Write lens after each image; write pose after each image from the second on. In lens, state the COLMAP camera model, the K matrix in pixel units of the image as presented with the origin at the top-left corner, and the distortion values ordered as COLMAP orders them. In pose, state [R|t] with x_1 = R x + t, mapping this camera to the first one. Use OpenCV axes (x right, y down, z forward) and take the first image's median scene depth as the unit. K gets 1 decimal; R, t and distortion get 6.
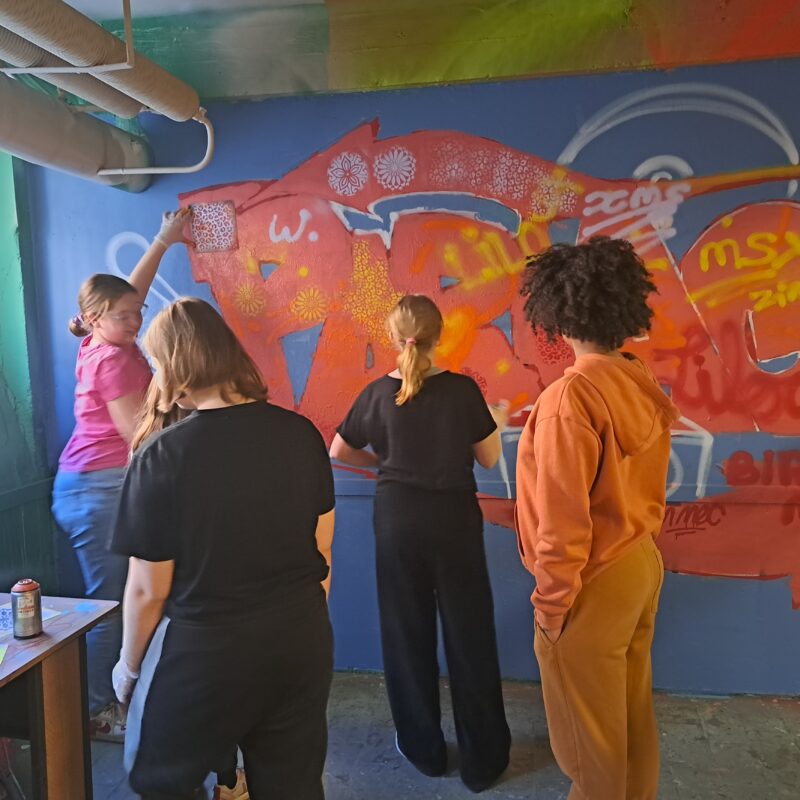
lens RADIAL K [[750.4, 0, 417.1], [0, 750.4, 402.3], [0, 0, 1]] dist [0.021286, 0.000000]
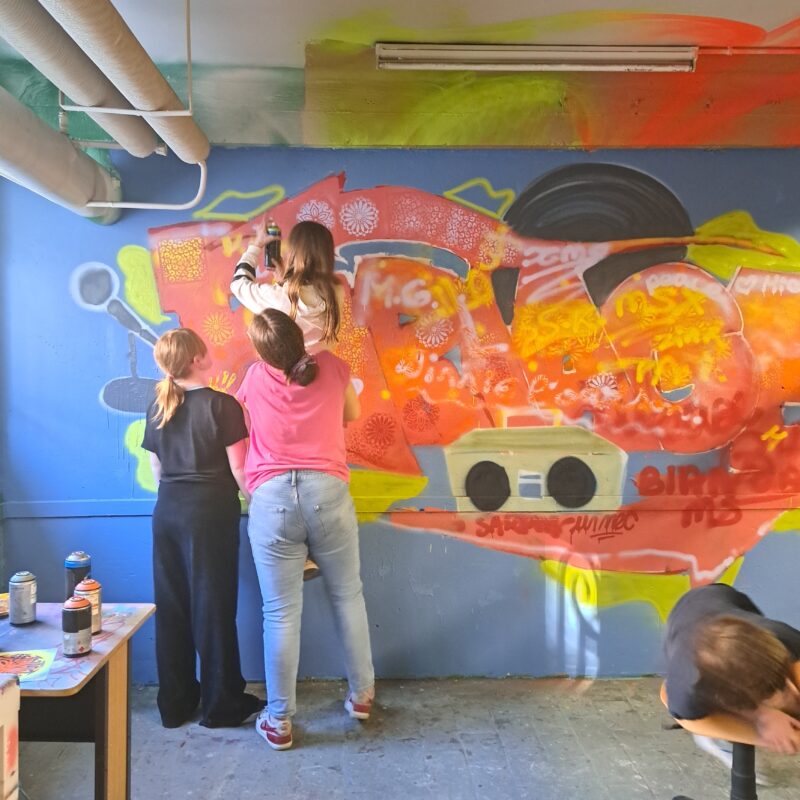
lens RADIAL K [[750.4, 0, 384.8], [0, 750.4, 405.3], [0, 0, 1]] dist [0.021286, 0.000000]
pose [[0.979989, 0.009353, 0.198834, -0.219708], [0.002340, 0.998285, -0.058492, 0.036166], [-0.199040, 0.057787, 0.978286, -0.090874]]
